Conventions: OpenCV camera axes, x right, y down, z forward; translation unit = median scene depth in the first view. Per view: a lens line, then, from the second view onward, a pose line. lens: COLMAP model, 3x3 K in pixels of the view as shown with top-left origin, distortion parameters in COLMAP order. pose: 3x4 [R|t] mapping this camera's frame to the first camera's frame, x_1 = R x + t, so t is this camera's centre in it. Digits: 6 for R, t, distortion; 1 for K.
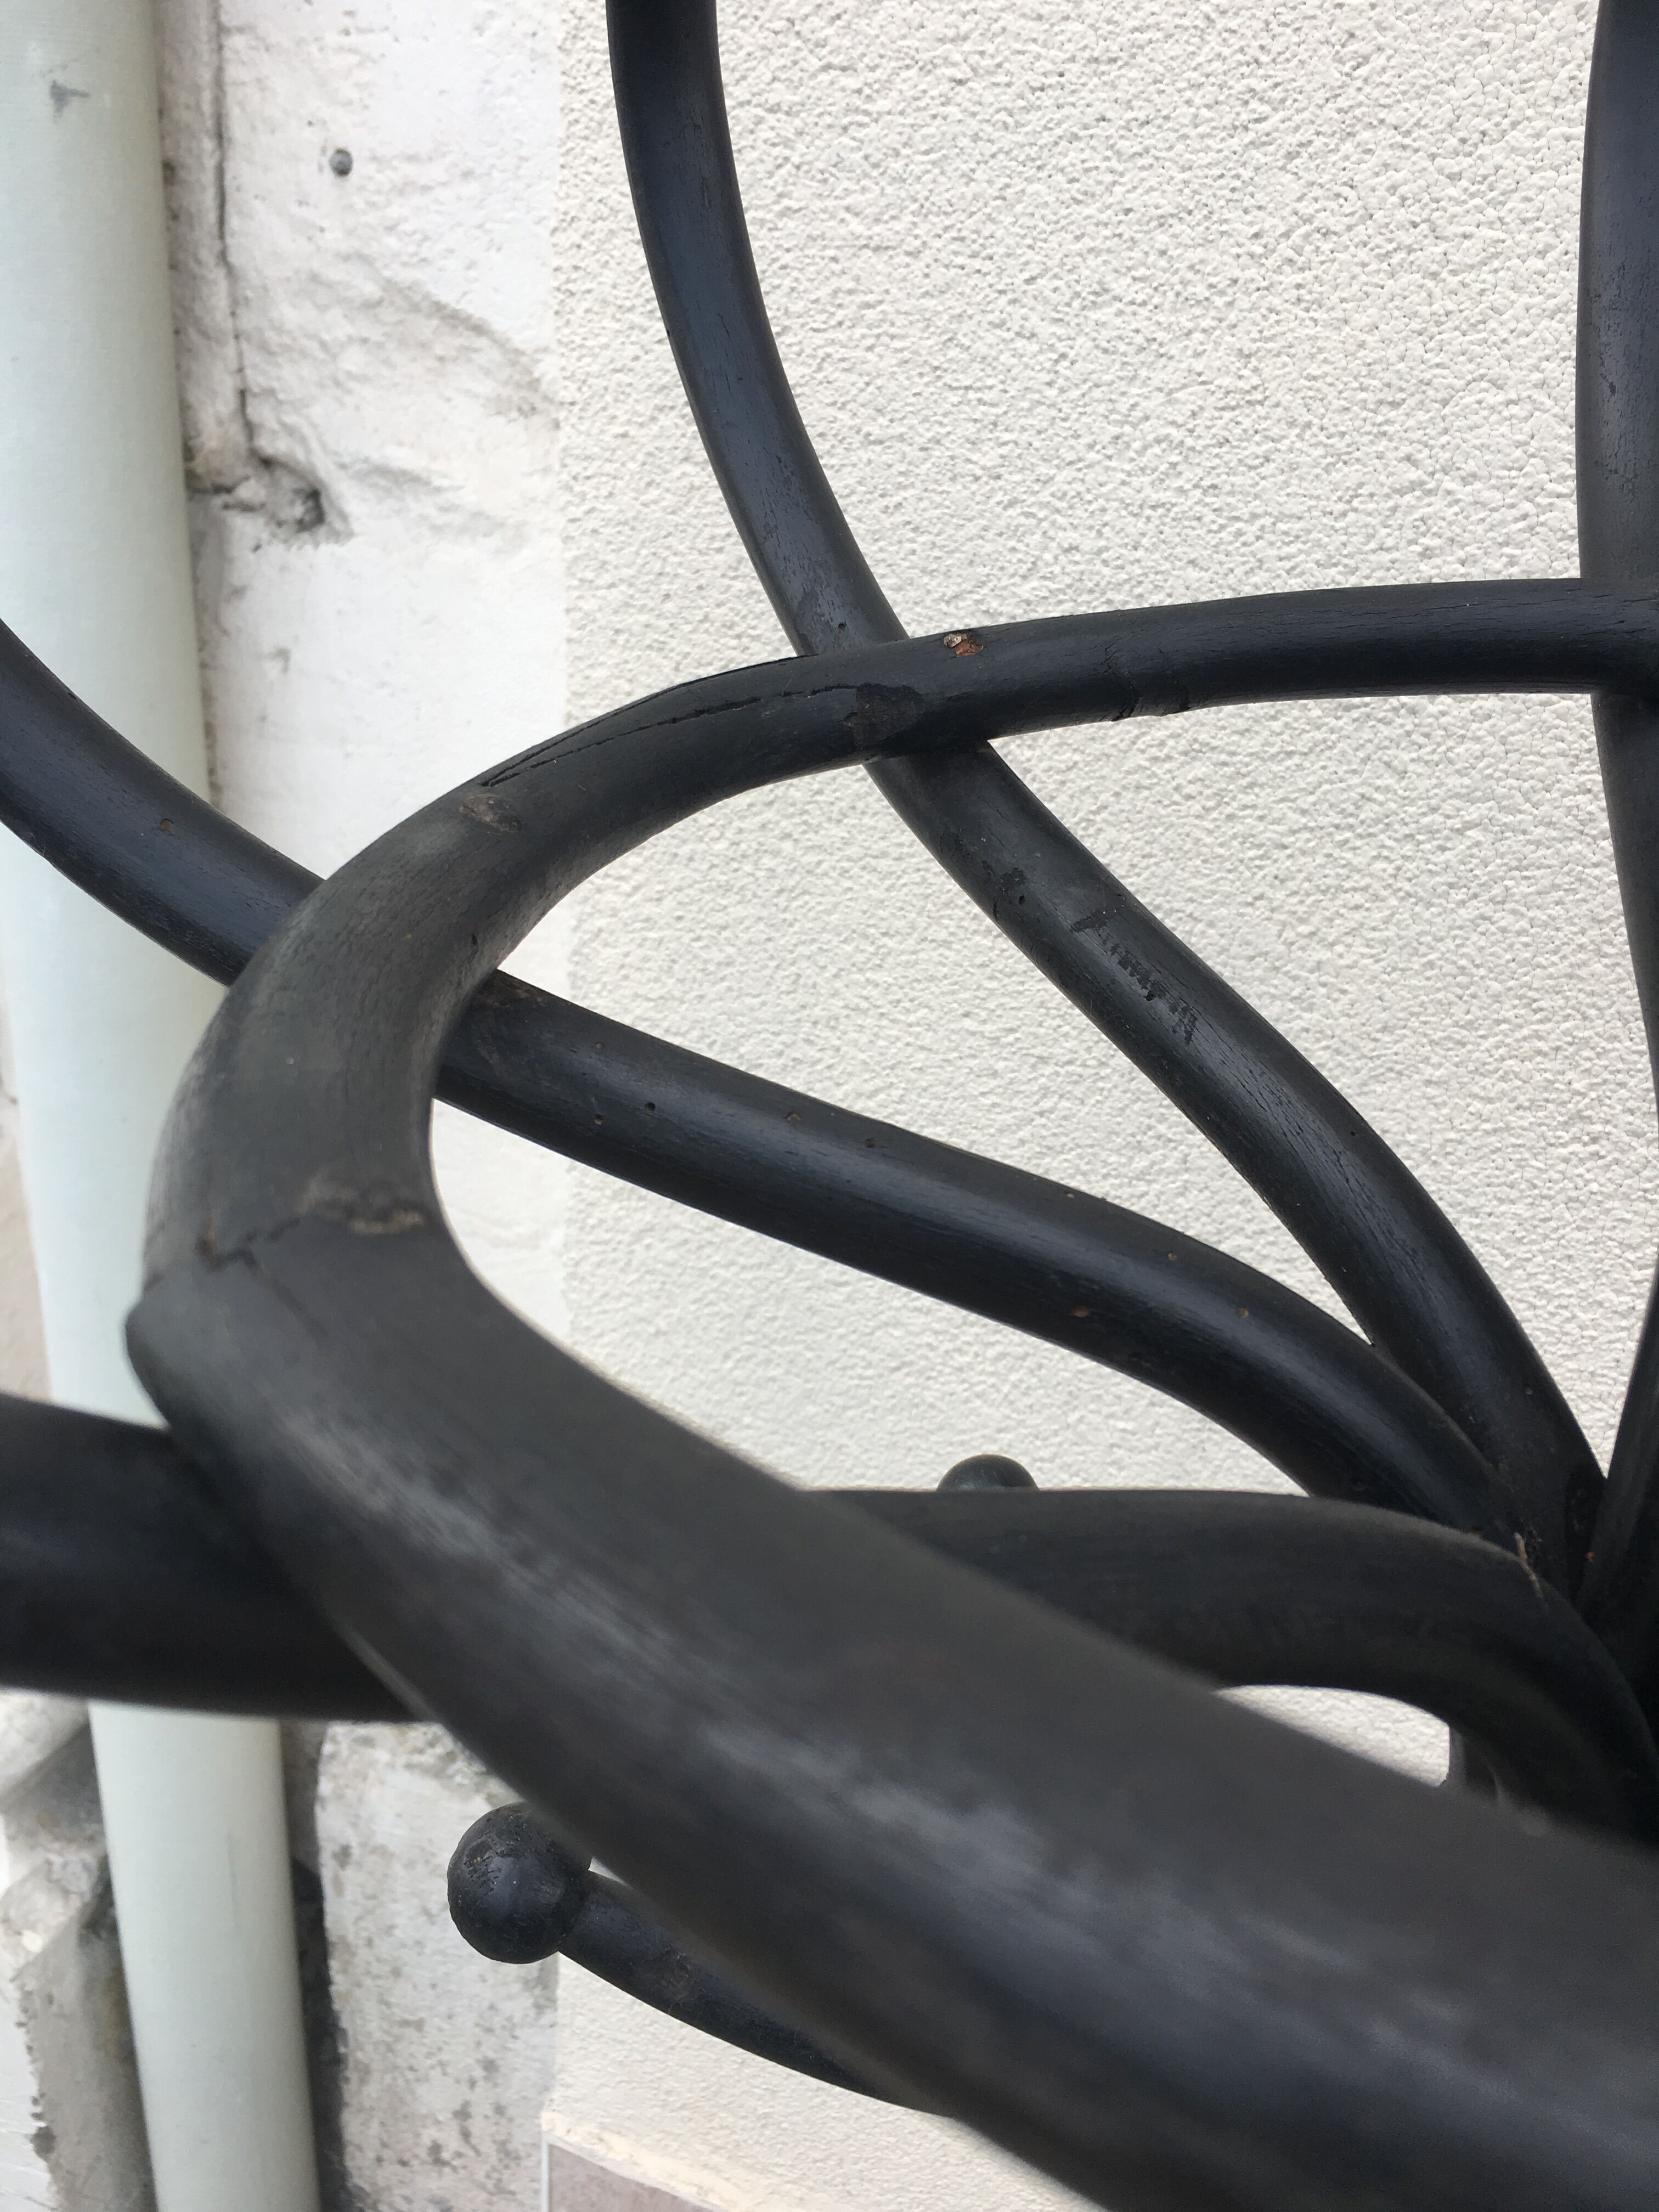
lens RADIAL K [[1907.1, 0, 839.7], [0, 1907.1, 1106.7], [0, 0, 1]] dist [0.070208, -0.115319]
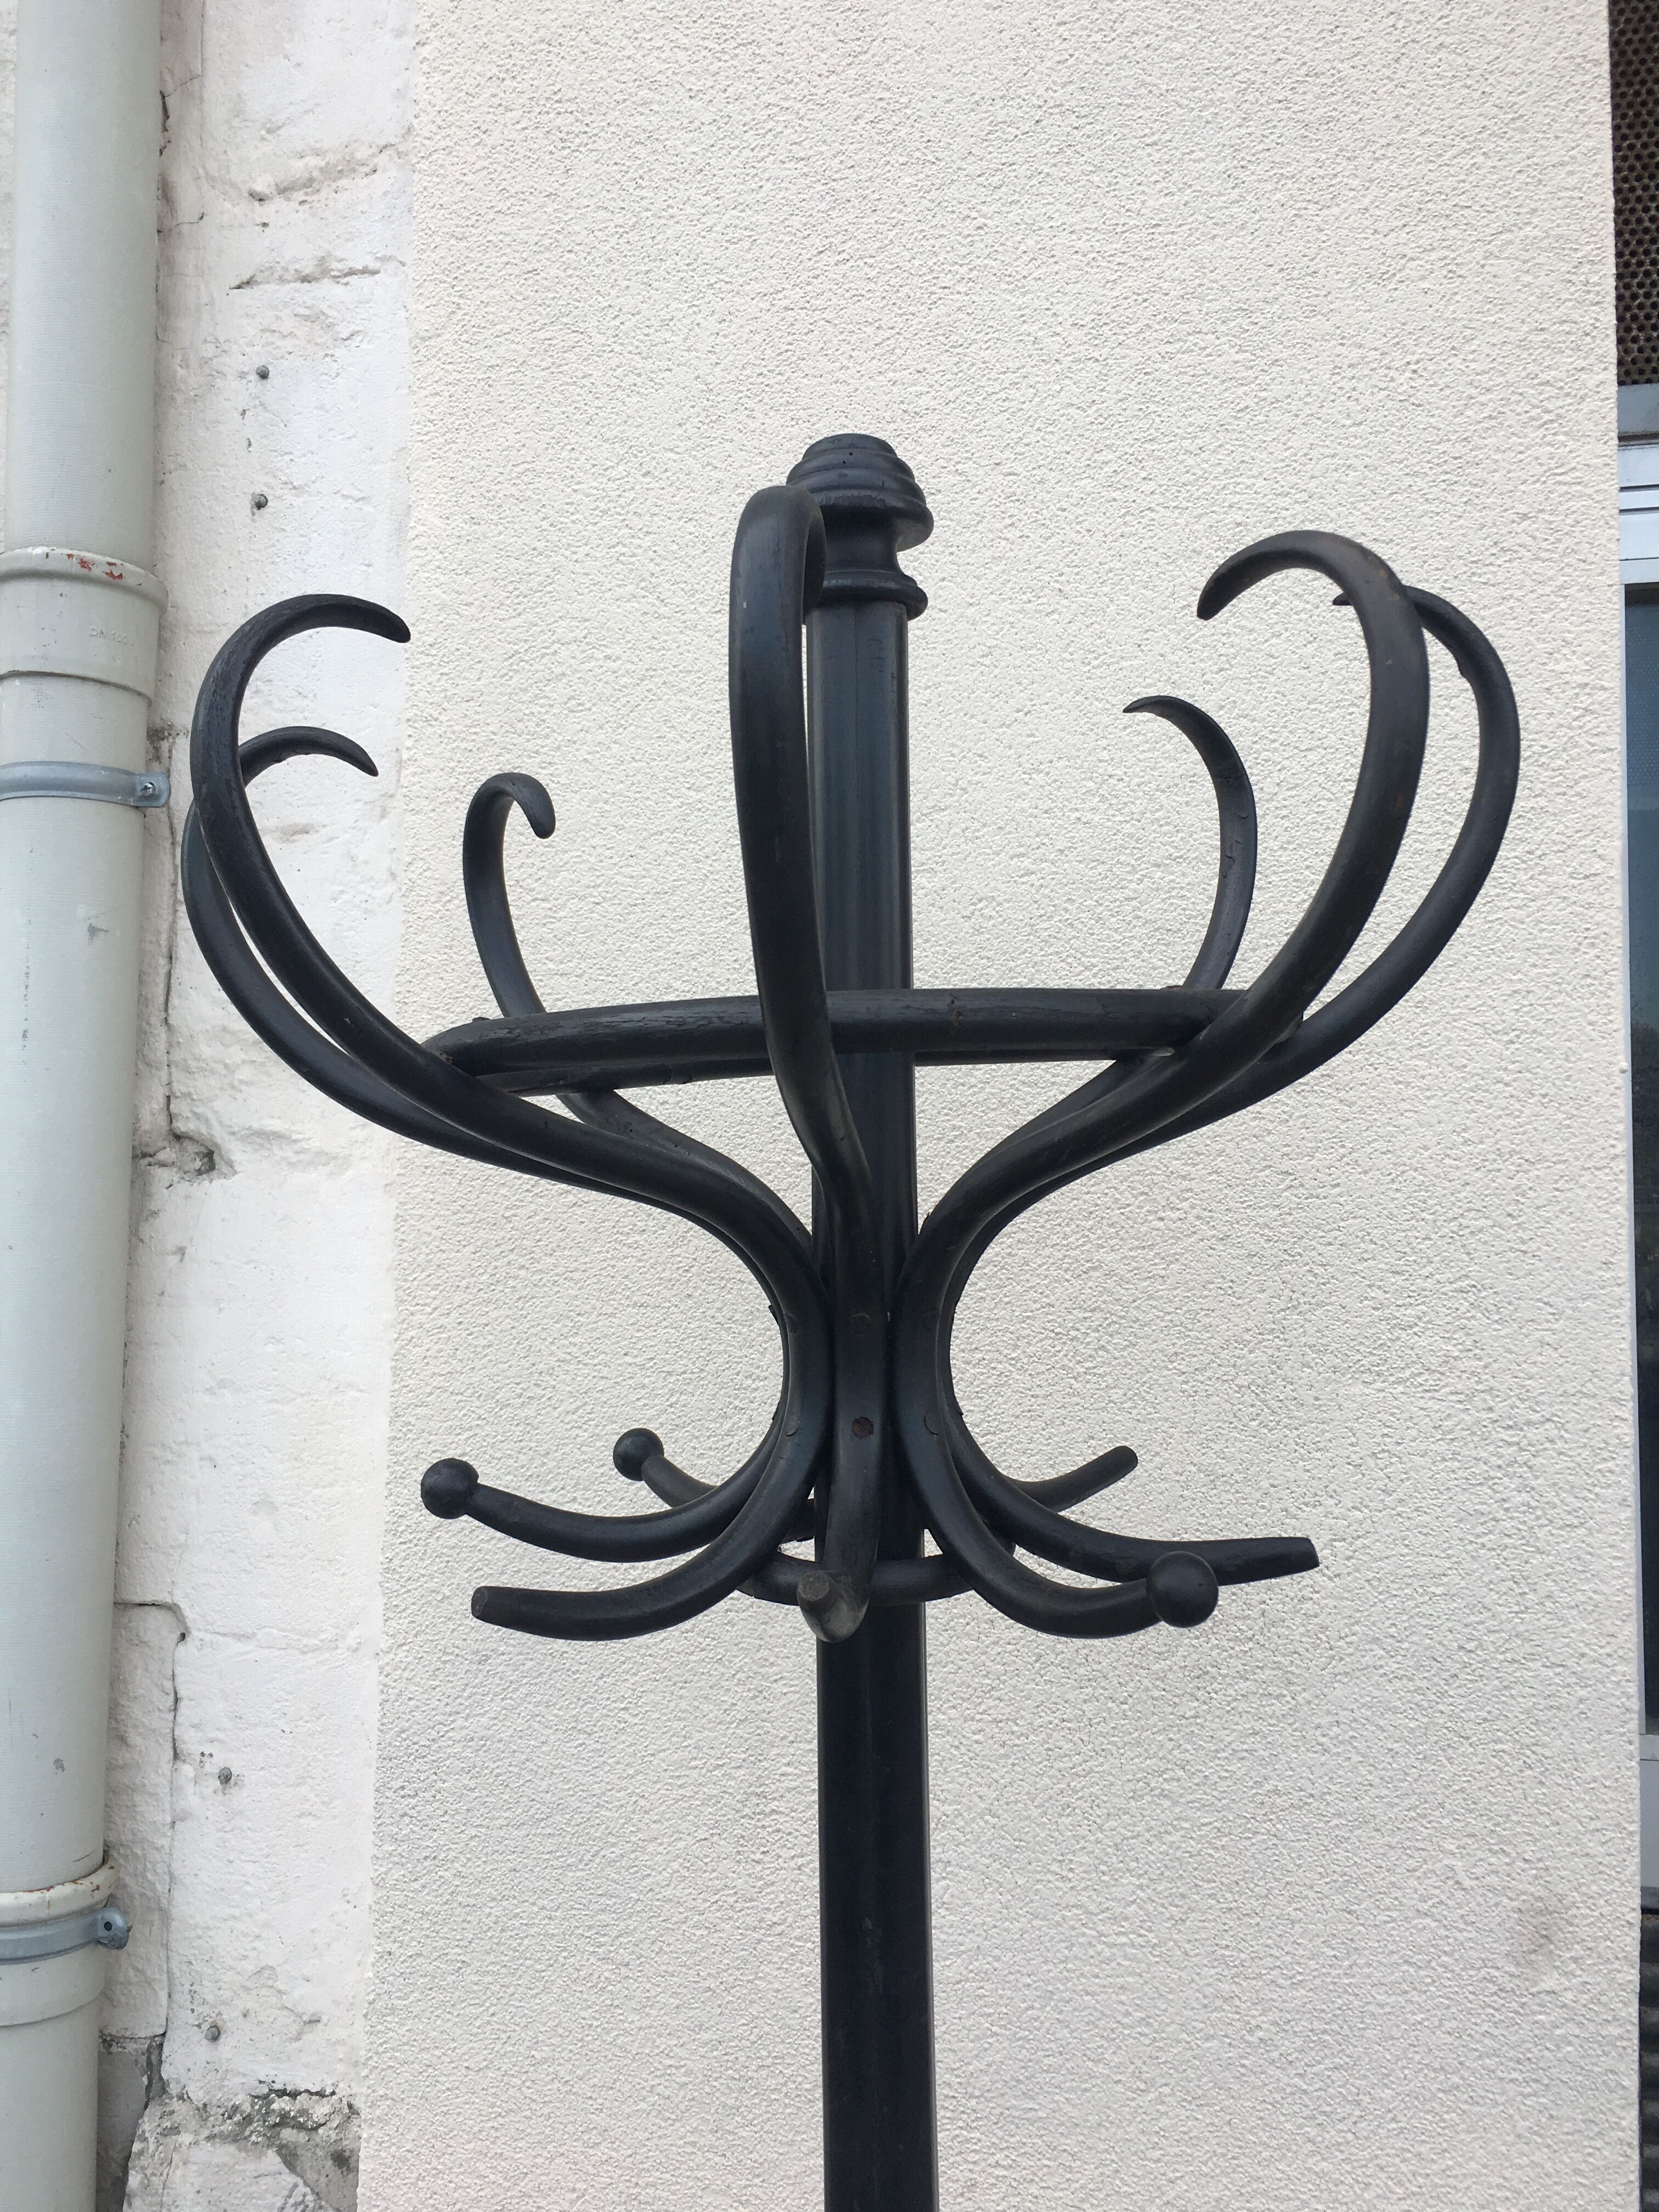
lens RADIAL K [[1927.5, 0, 816.8], [0, 1927.5, 1105.2], [0, 0, 1]] dist [0.076089, -0.105214]
pose [[0.986875, -0.027490, 0.159131, -0.029800], [0.092076, 0.905321, -0.414628, 0.385509], [-0.132667, 0.423838, 0.895969, -0.570922]]
